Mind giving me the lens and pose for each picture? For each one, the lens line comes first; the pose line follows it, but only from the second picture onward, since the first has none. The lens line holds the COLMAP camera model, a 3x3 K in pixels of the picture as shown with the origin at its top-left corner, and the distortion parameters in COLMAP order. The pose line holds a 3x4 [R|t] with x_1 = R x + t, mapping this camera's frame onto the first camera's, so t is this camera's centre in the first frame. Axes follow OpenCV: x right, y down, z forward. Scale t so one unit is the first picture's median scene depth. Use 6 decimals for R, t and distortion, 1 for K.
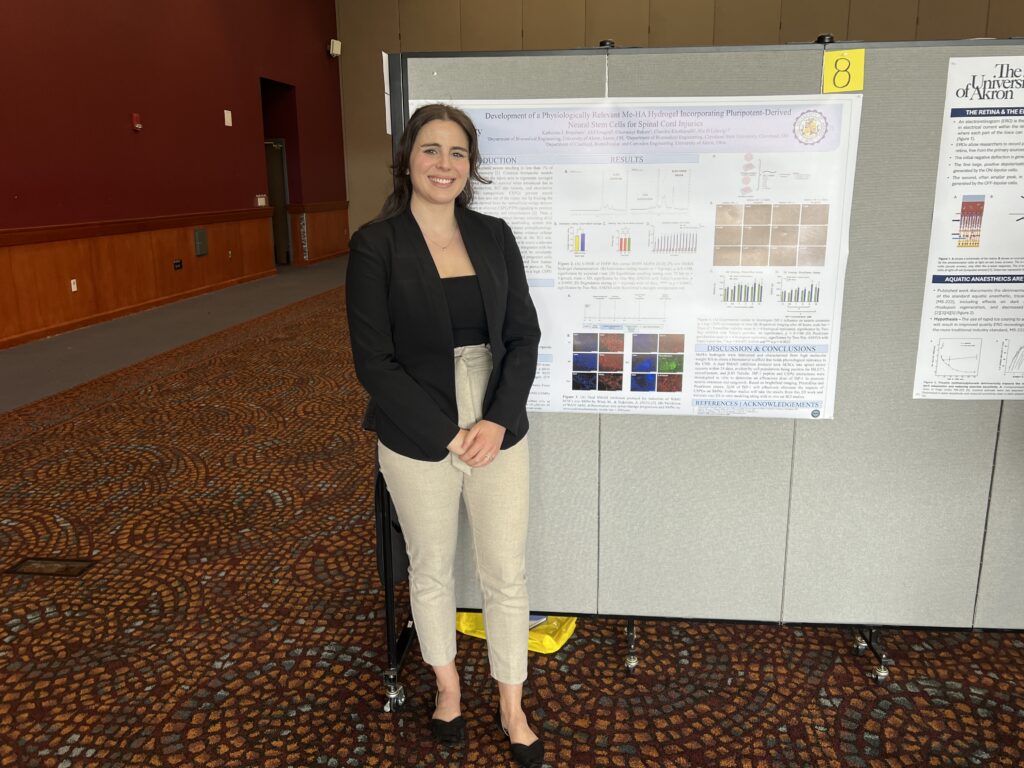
lens RADIAL K [[858.6, 0, 506.0], [0, 858.6, 389.5], [0, 0, 1]] dist [0.028397, -0.008028]
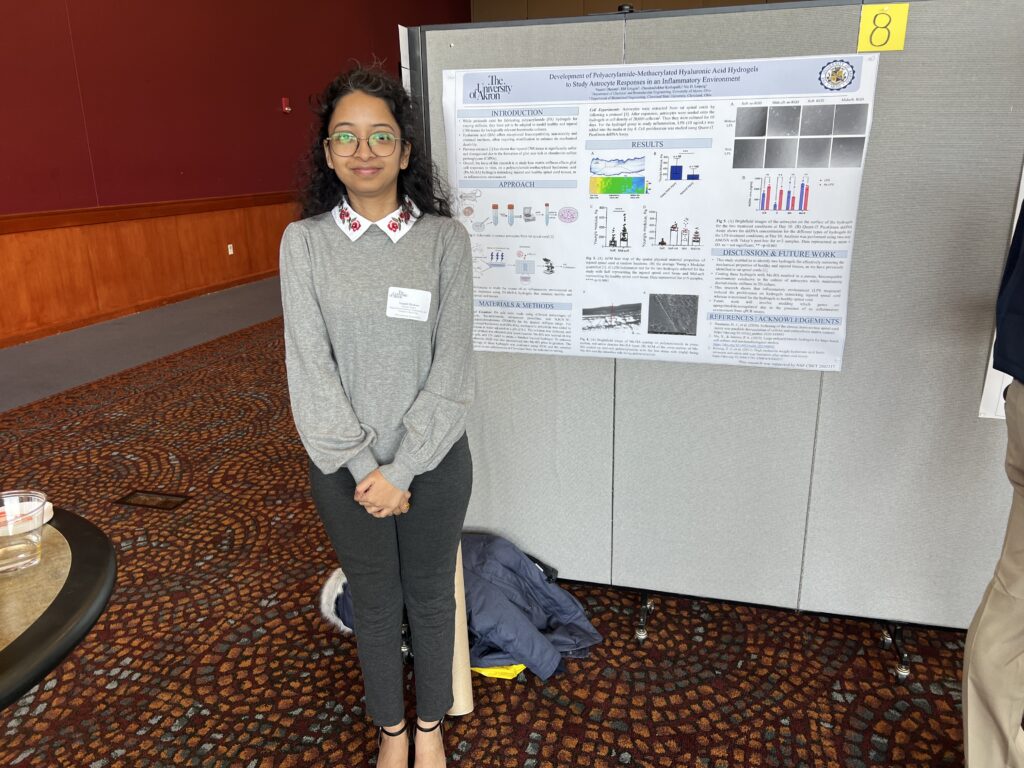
lens RADIAL K [[766.6, 0, 506.8], [0, 766.6, 384.4], [0, 0, 1]] dist [0.043163, -0.037867]
pose [[0.986792, 0.037597, -0.157569, 0.122169], [-0.029299, 0.998075, 0.054655, -0.023038], [0.159321, -0.049316, 0.985994, 0.098027]]
